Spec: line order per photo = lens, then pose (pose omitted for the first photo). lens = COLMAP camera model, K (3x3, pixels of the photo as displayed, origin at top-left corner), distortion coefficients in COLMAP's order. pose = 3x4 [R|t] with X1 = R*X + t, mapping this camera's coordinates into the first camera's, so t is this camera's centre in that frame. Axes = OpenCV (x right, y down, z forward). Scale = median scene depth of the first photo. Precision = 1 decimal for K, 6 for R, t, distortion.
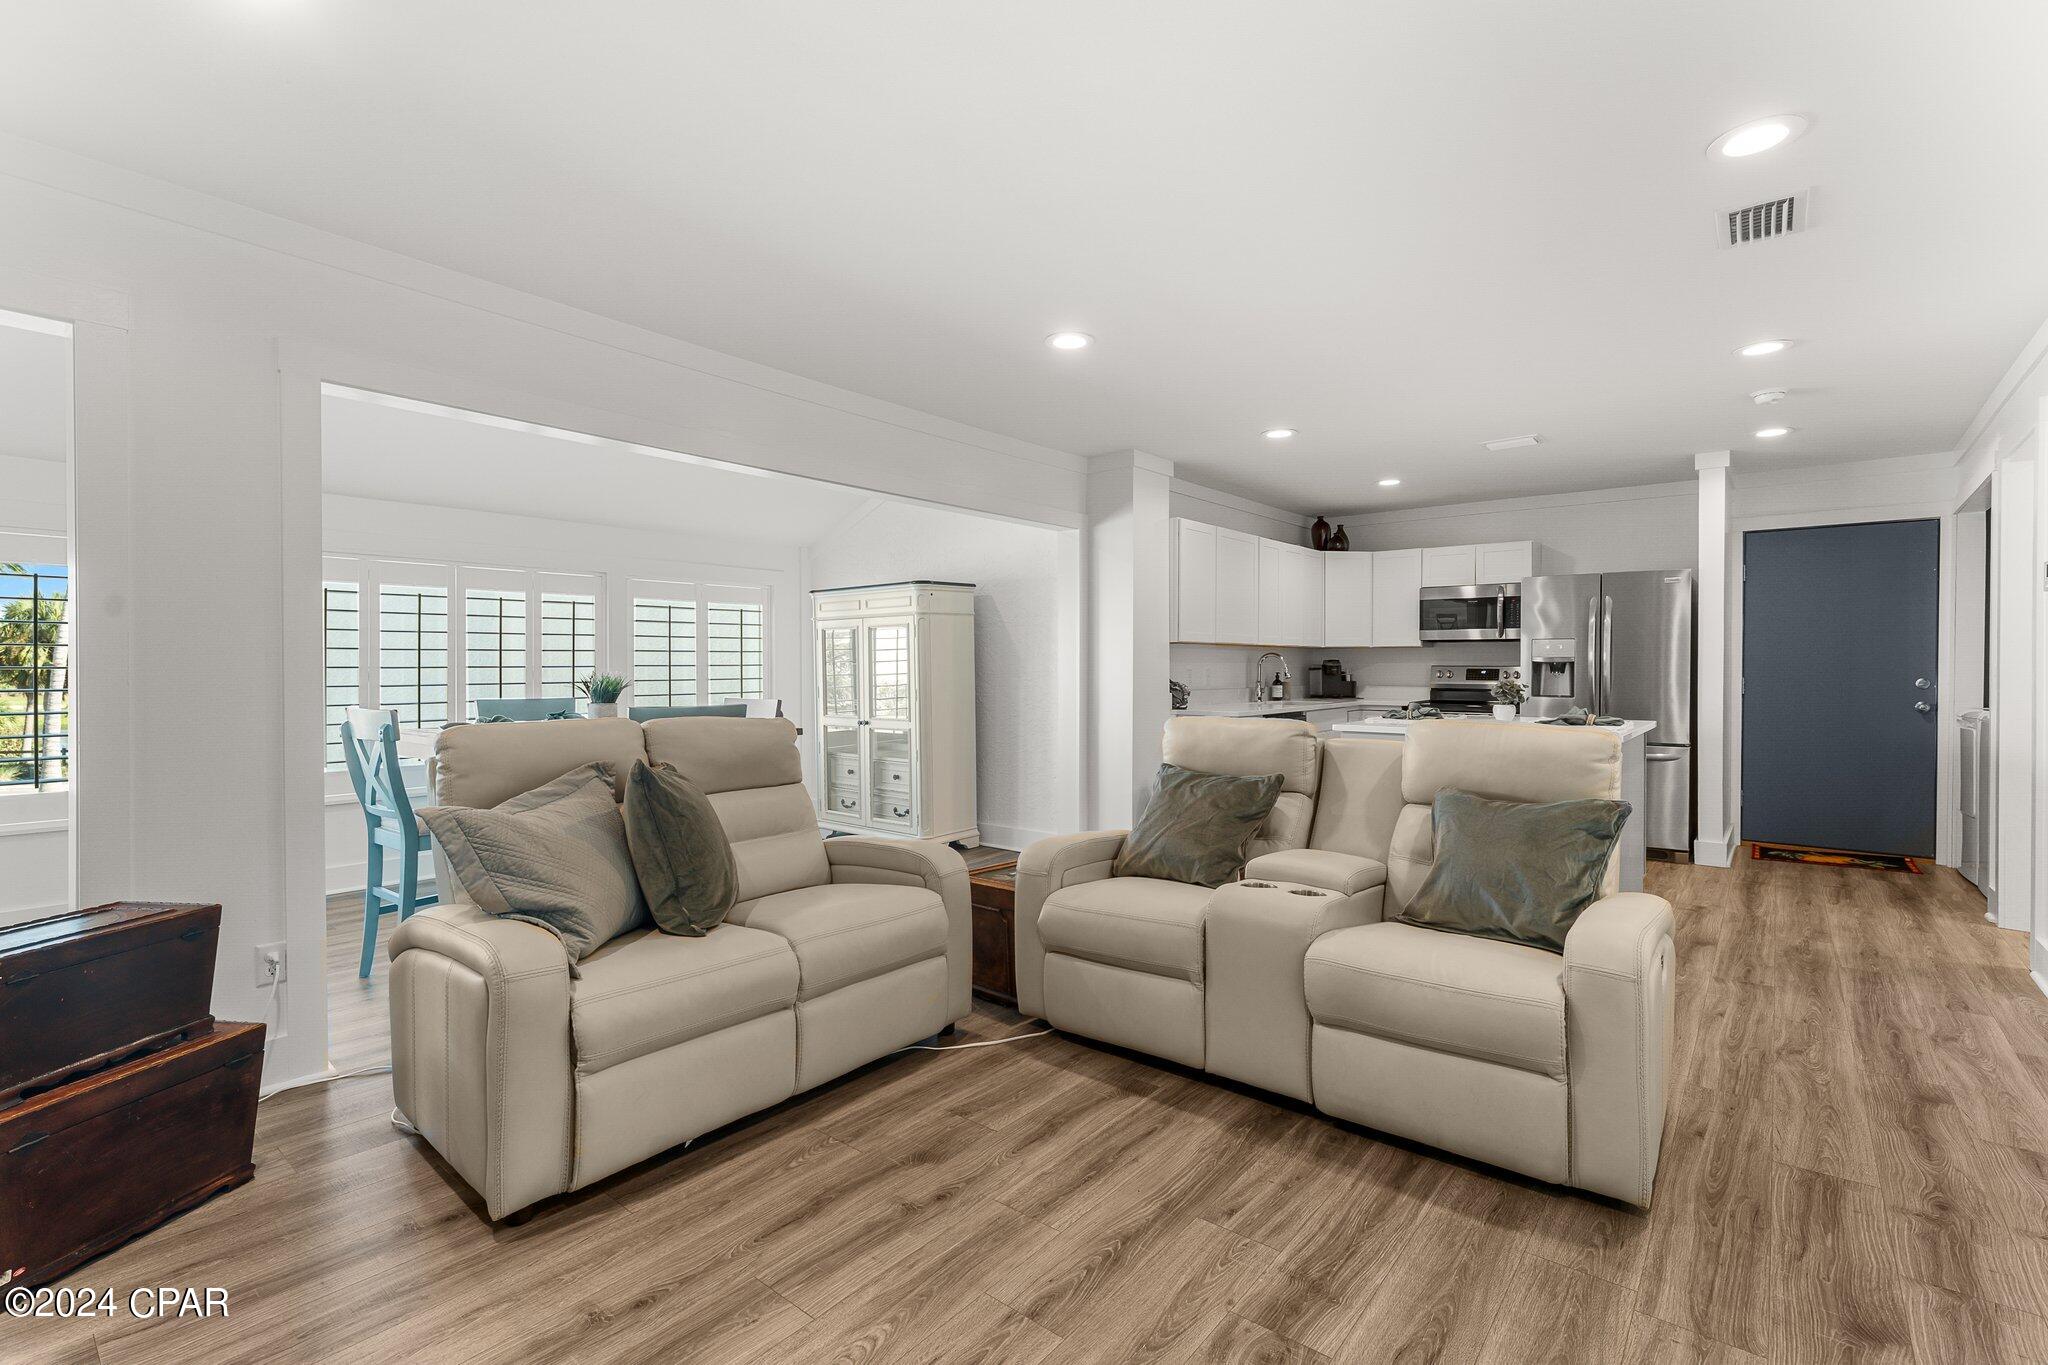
lens RADIAL K [[984.1, 0, 1024.0], [0, 984.1, 682.5], [0, 0, 1]] dist [-0.000250, 0.000024]
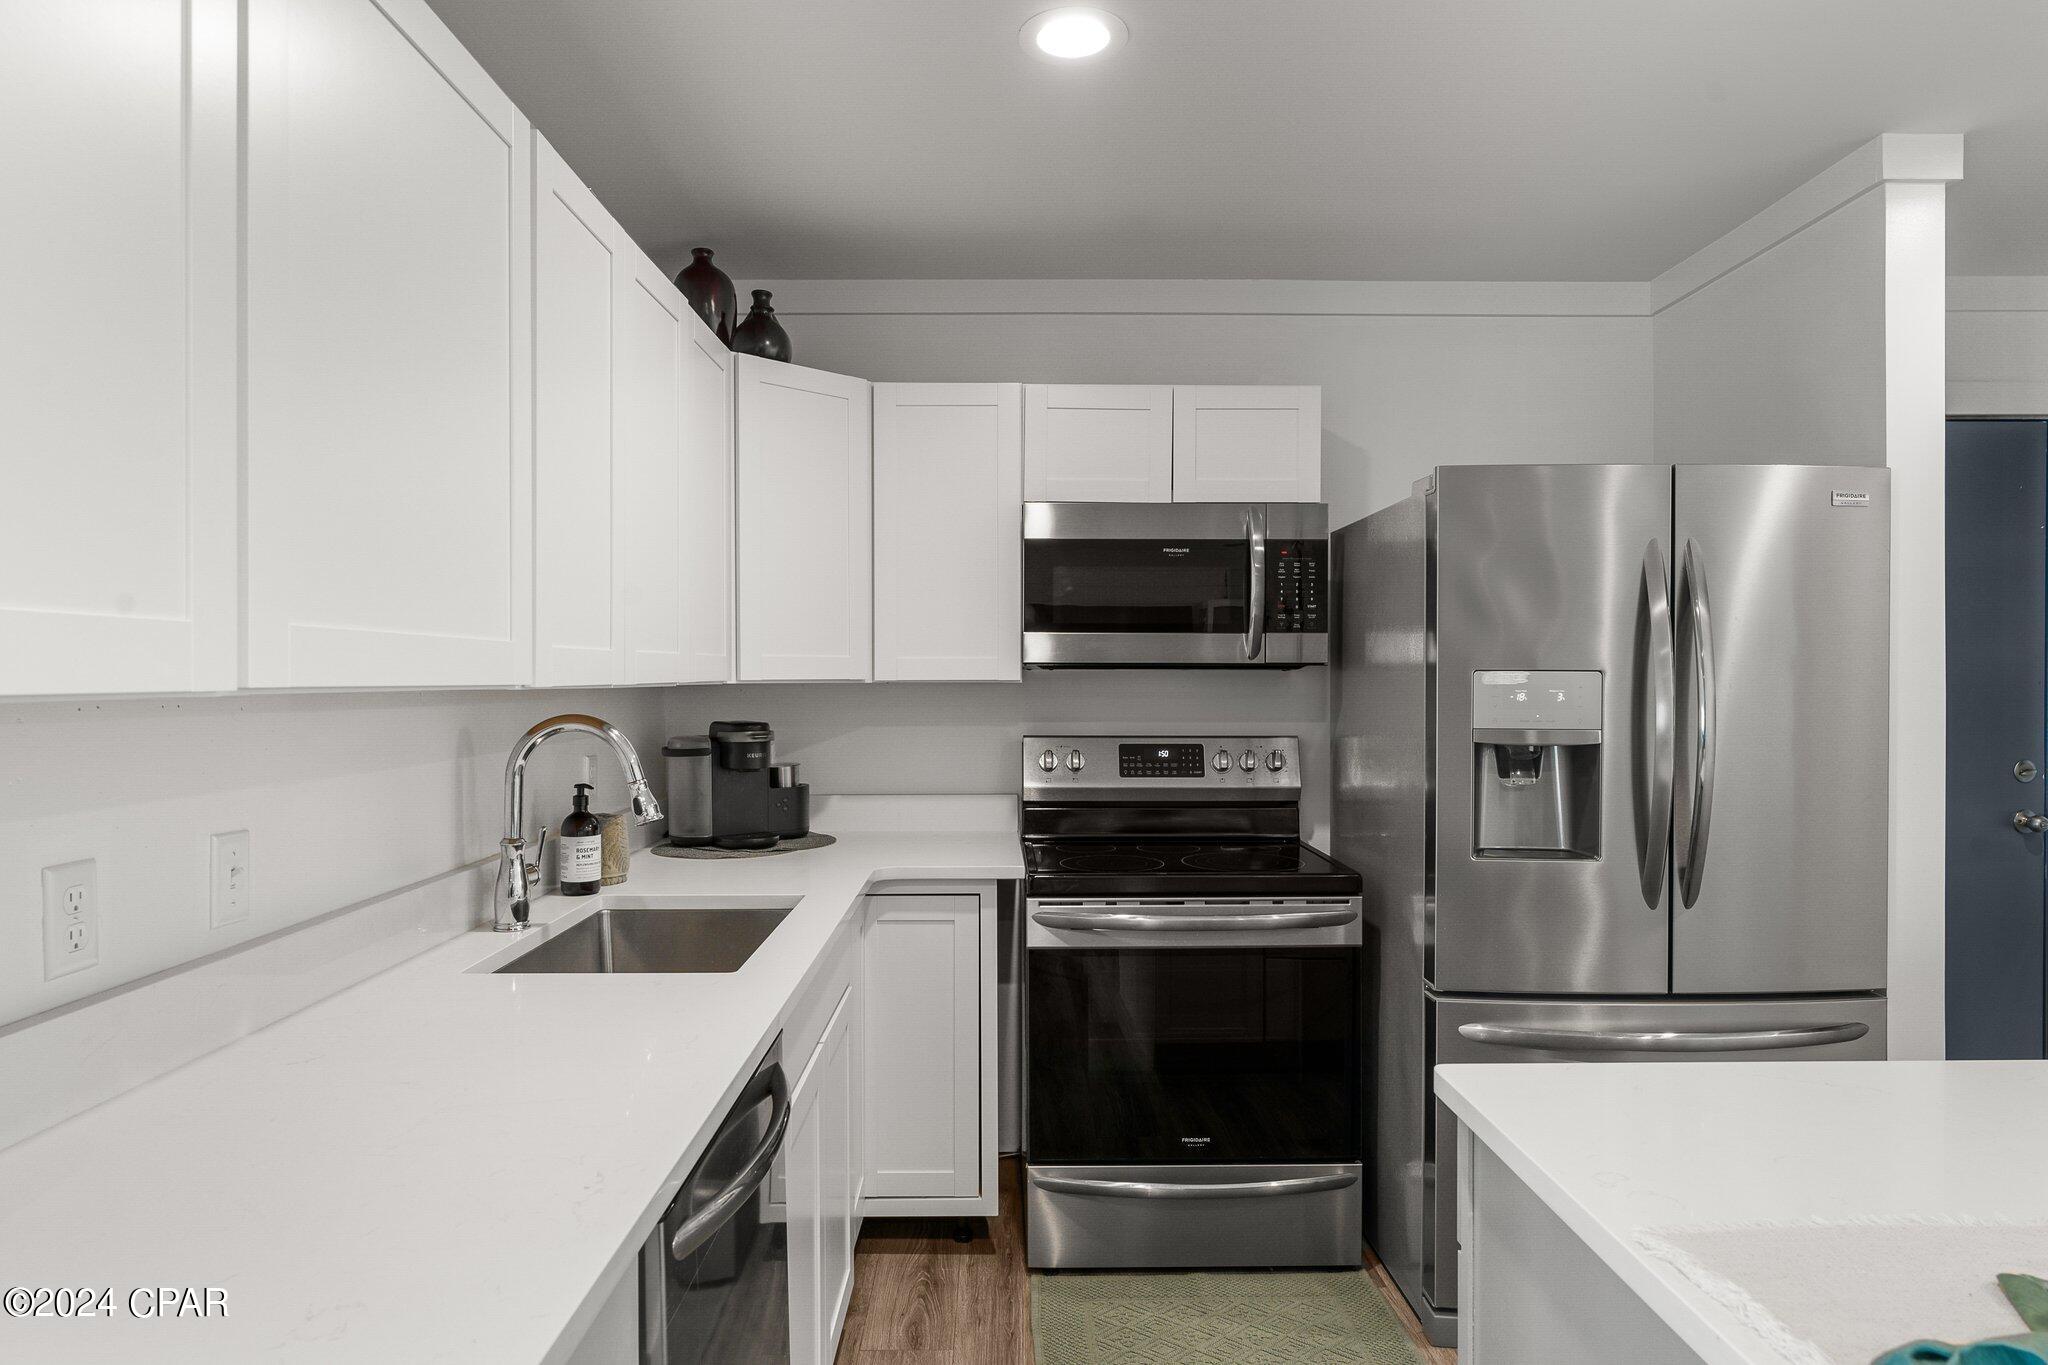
lens RADIAL K [[1257.7, 0, 1024.0], [0, 1257.7, 682.5], [0, 0, 1]] dist [0.002364, 0.000433]
pose [[0.779484, -0.003410, 0.626412, 0.142422], [0.014685, 0.999810, -0.012831, -0.030795], [-0.626249, 0.019201, 0.779386, 0.672291]]
